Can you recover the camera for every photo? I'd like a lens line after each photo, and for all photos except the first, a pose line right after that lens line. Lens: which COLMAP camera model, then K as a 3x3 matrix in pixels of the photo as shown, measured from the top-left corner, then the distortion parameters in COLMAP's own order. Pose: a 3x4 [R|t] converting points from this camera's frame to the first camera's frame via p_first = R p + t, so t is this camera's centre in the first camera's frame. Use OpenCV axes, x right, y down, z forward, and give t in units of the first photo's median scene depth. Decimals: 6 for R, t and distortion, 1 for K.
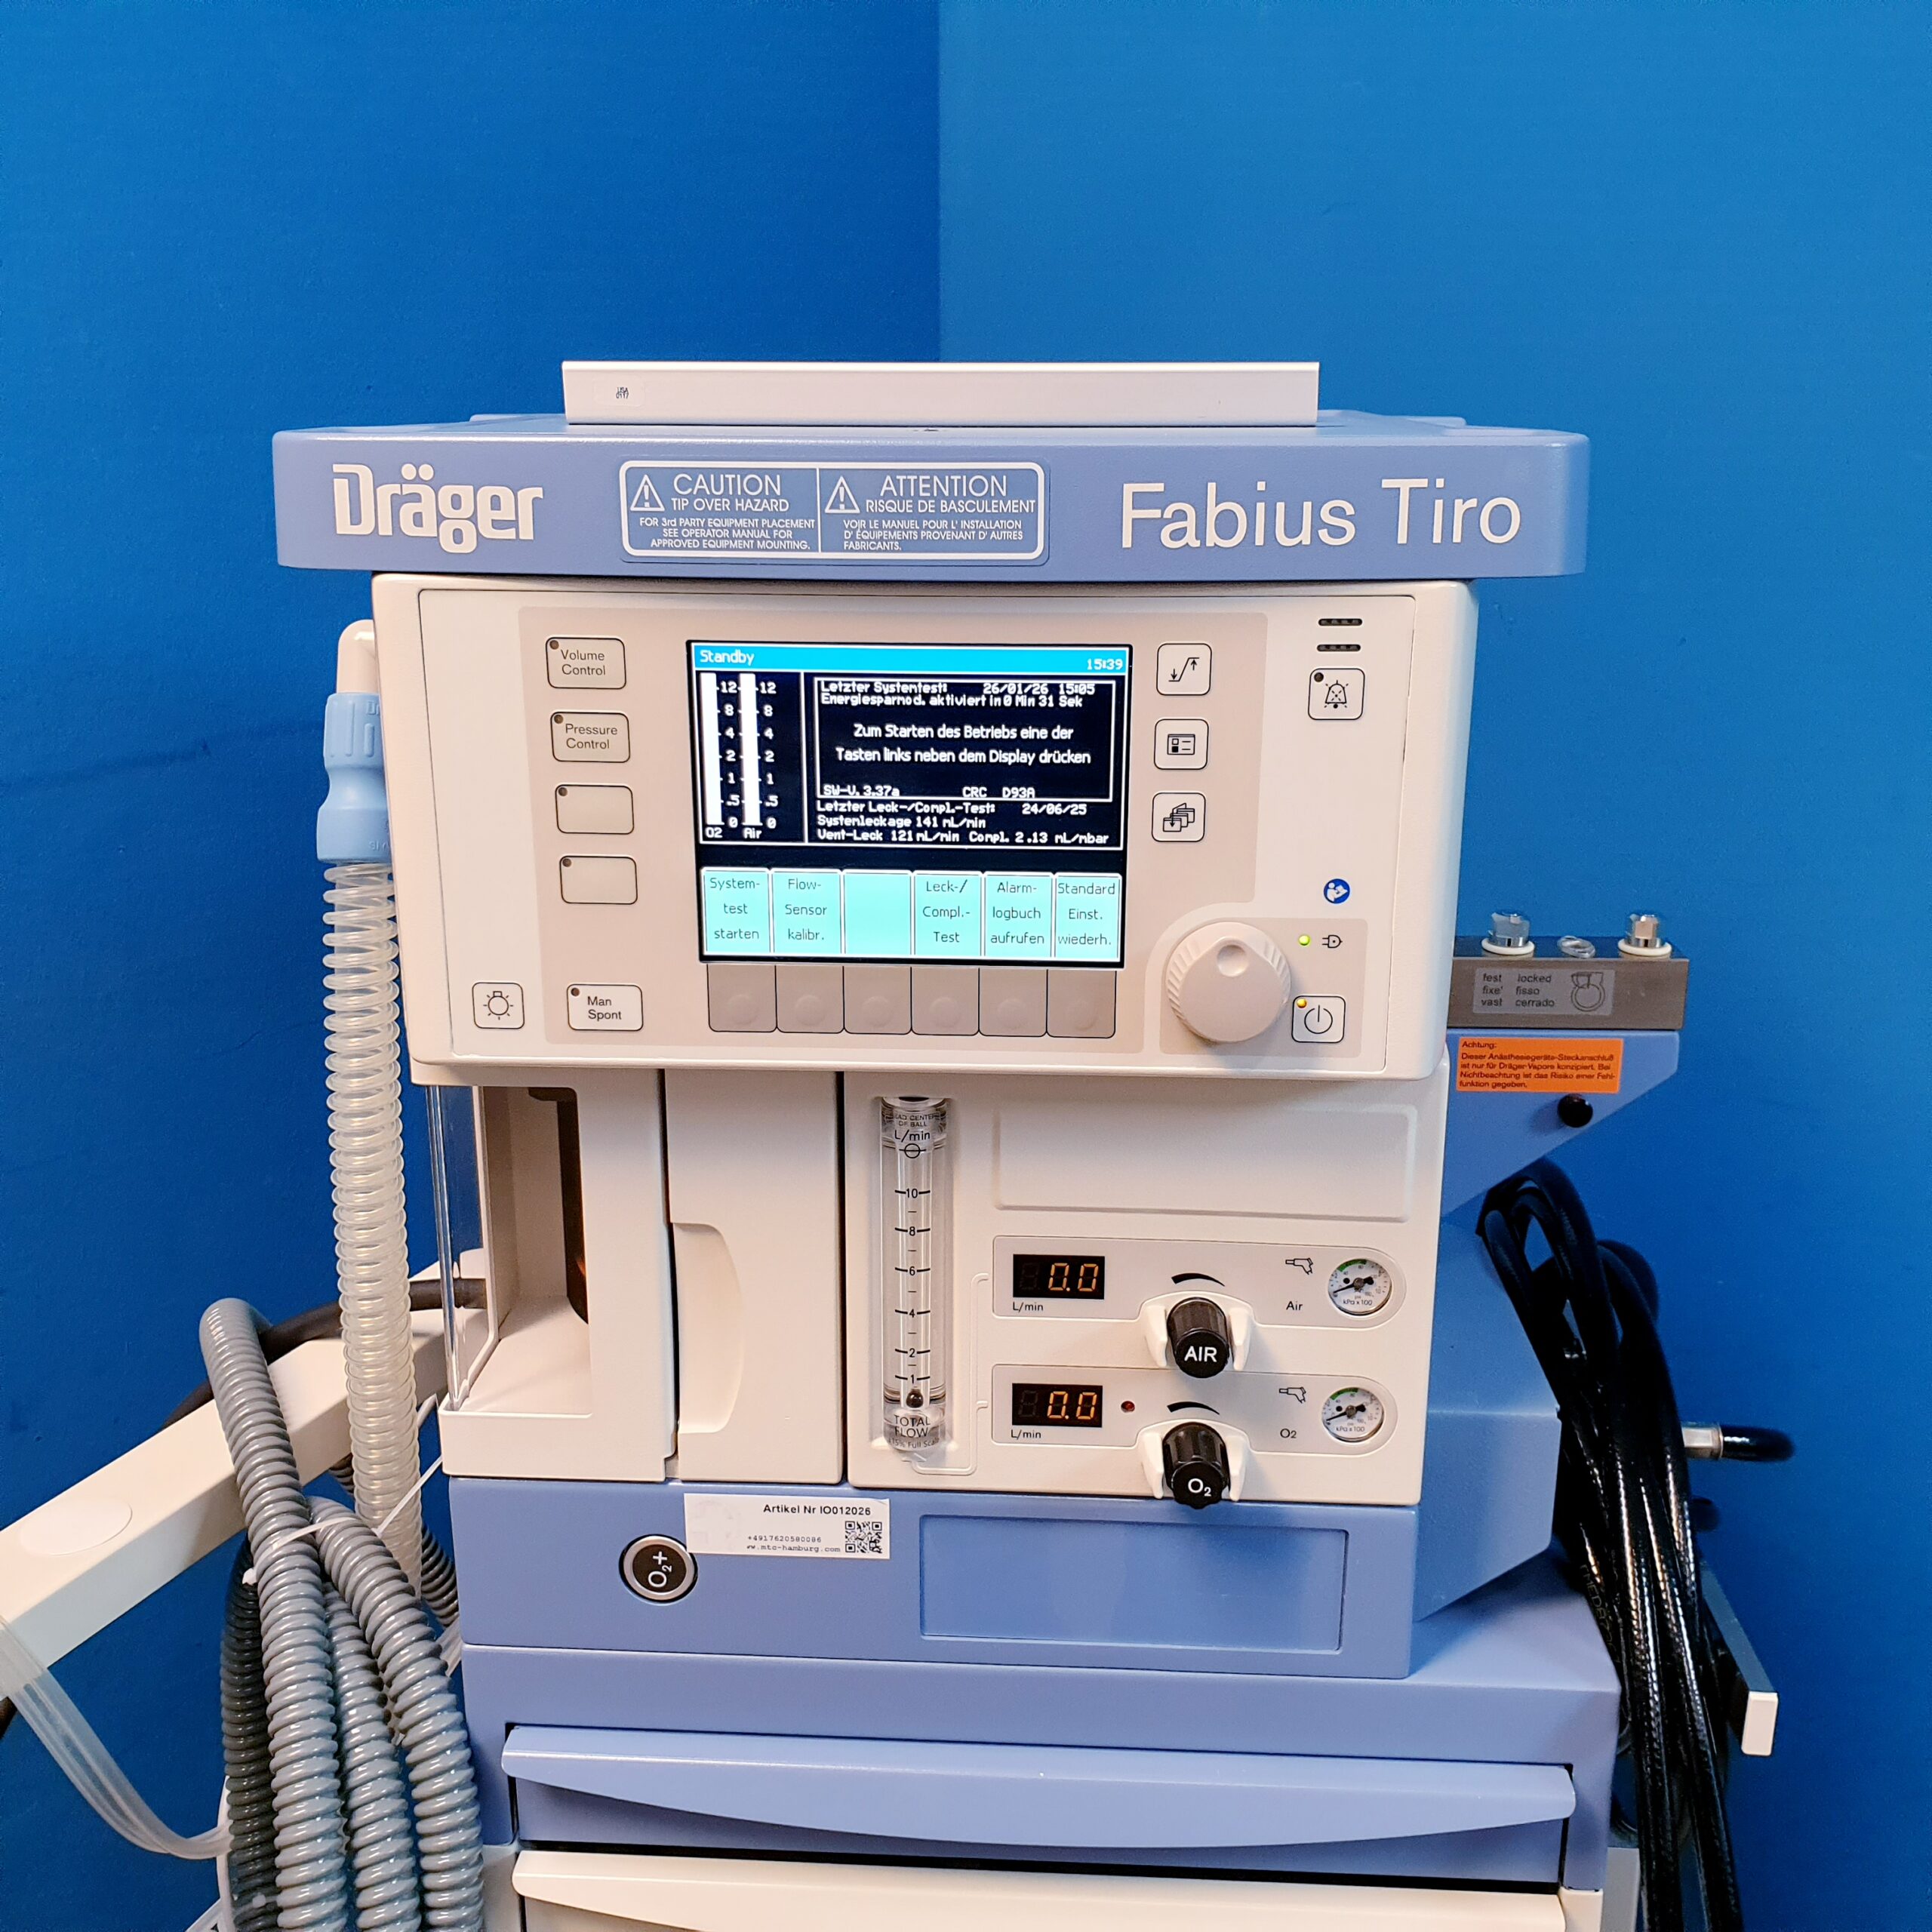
lens RADIAL K [[1938.6, 0, 969.9], [0, 1938.6, 961.4], [0, 0, 1]] dist [0.242615, -0.654629]
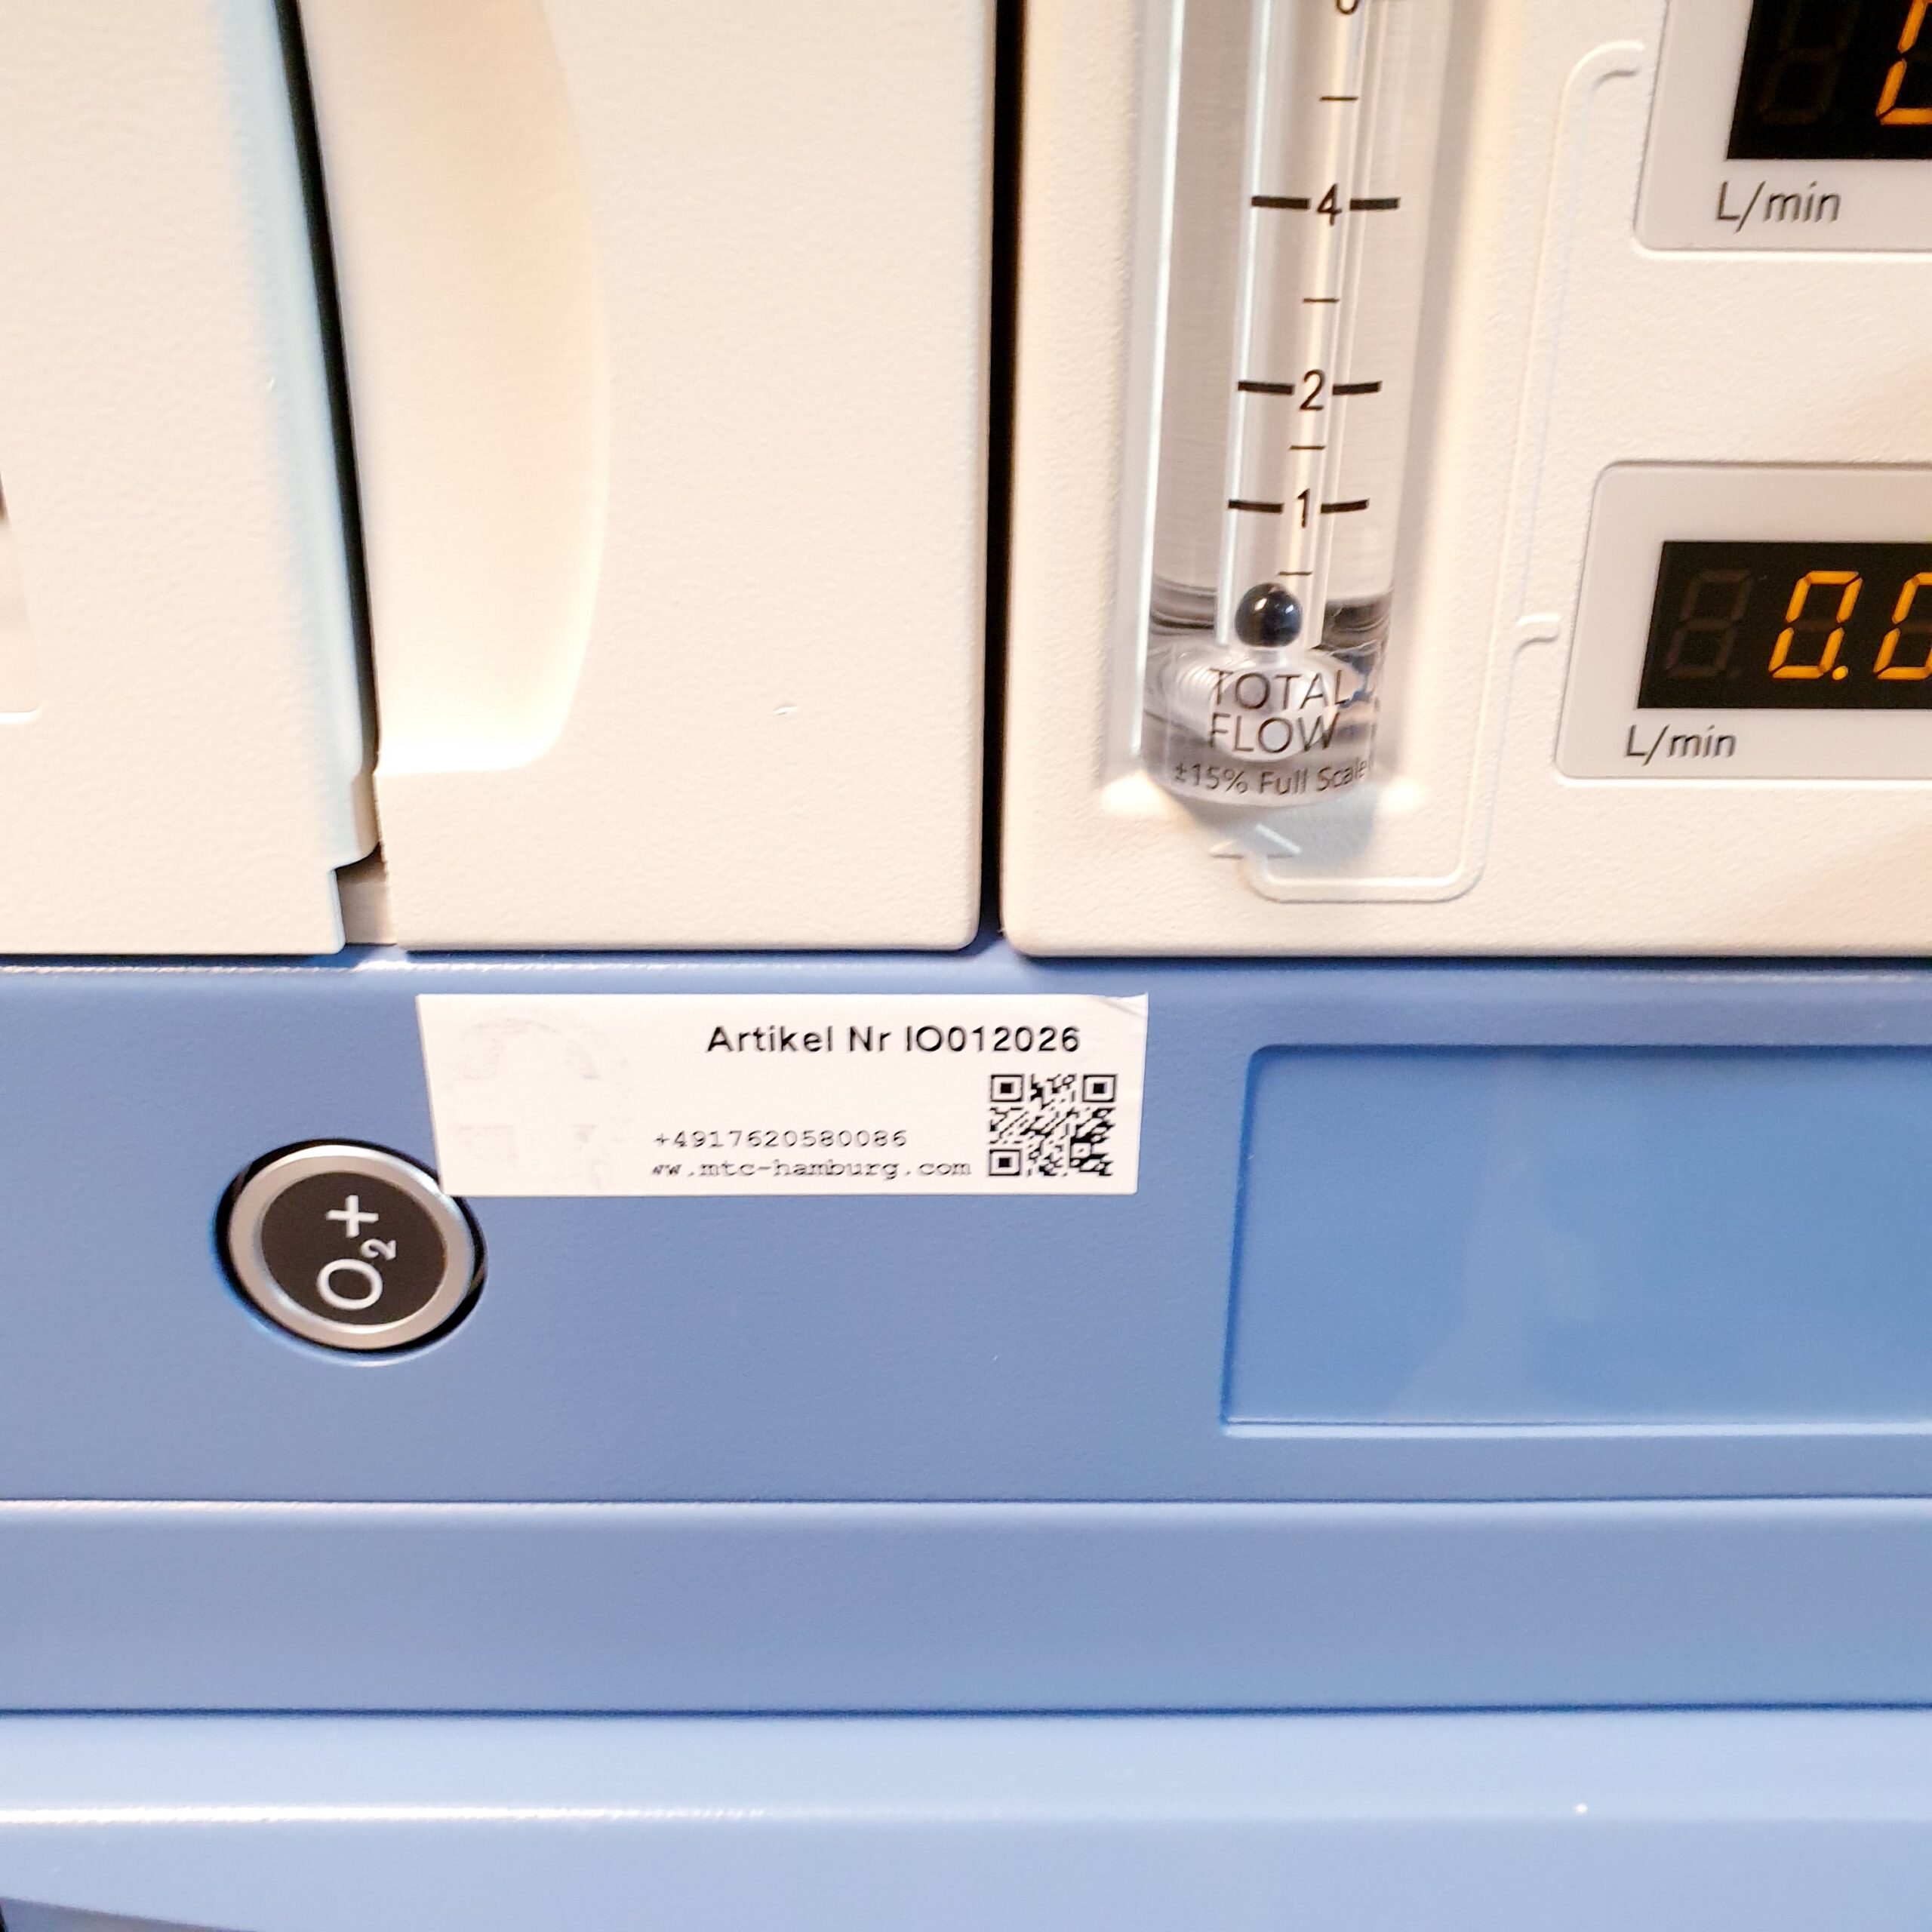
lens RADIAL K [[1932.8, 0, 943.2], [0, 1932.8, 966.4], [0, 0, 1]] dist [0.217754, -0.531047]
pose [[0.997117, -0.025227, 0.071567, -0.105237], [0.012644, 0.985171, 0.171109, 0.255808], [-0.074822, -0.169711, 0.982649, 0.841978]]
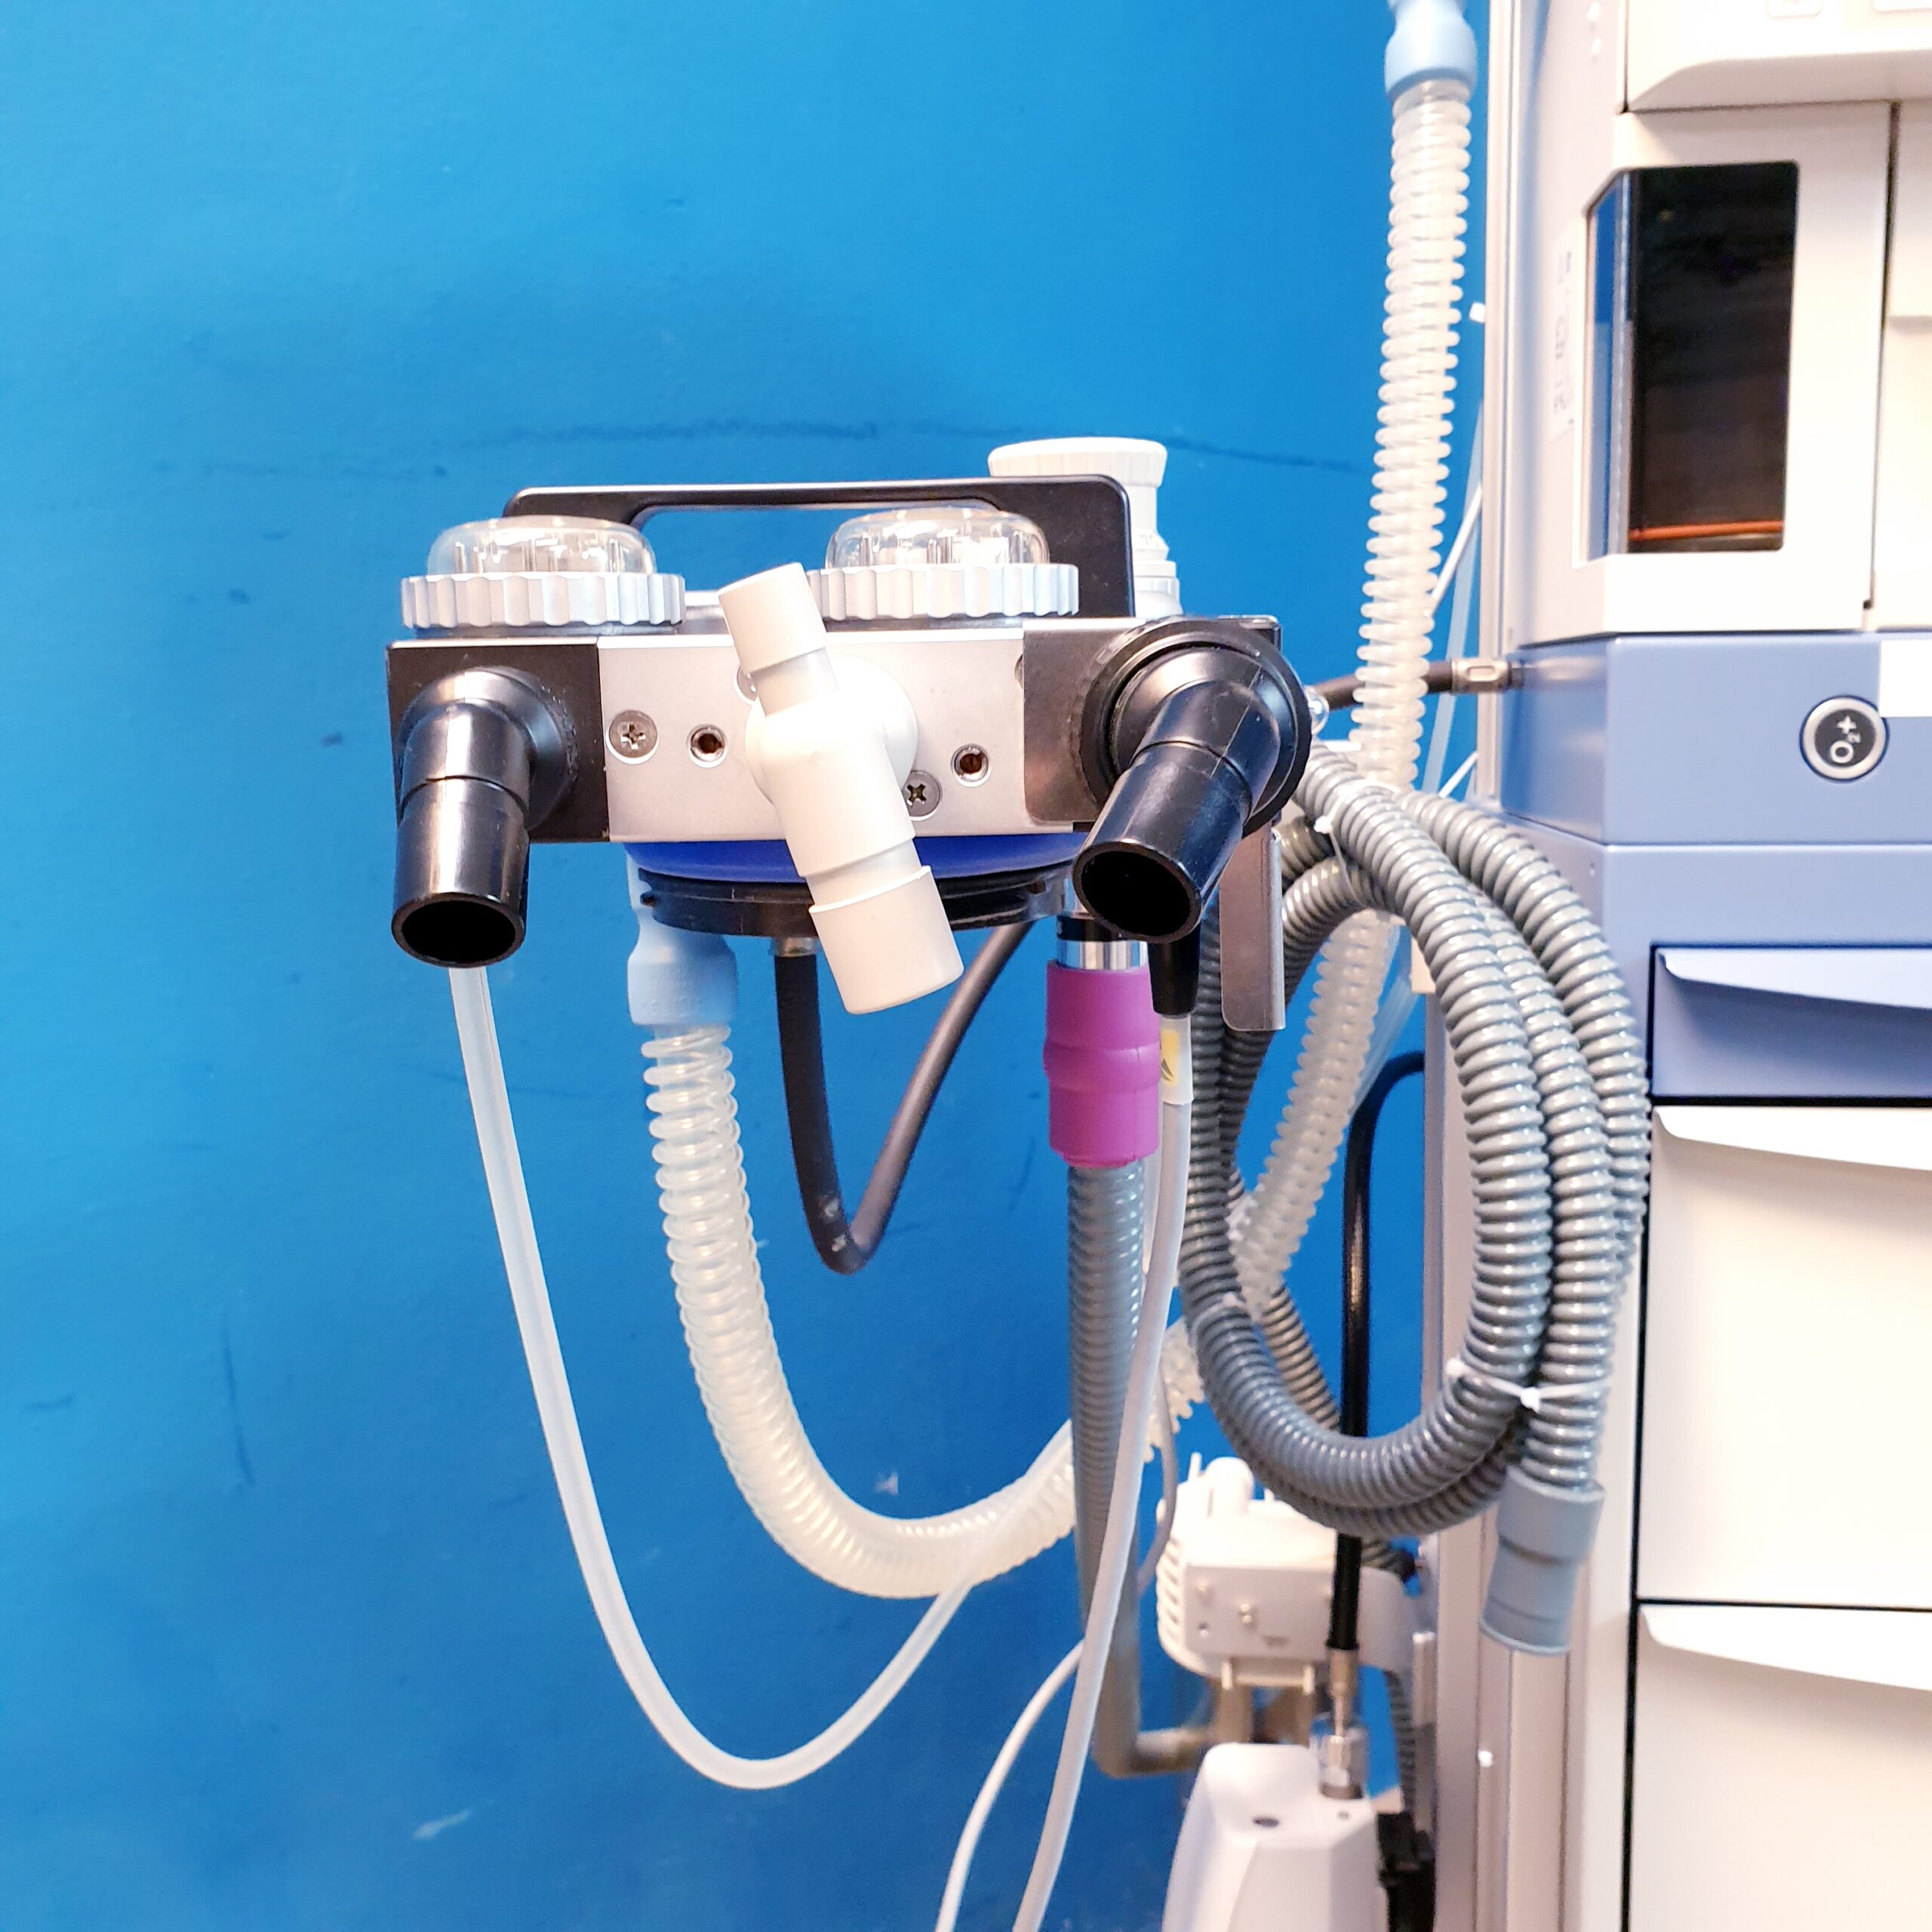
lens RADIAL K [[2054.3, 0, 960.0], [0, 2054.3, 976.1], [0, 0, 1]] dist [-0.077828, 0.134729]
pose [[0.999241, -0.005233, -0.038609, -0.628256], [-0.000977, 0.987263, -0.159097, 0.670239], [0.038950, 0.159014, 0.986508, 0.087452]]
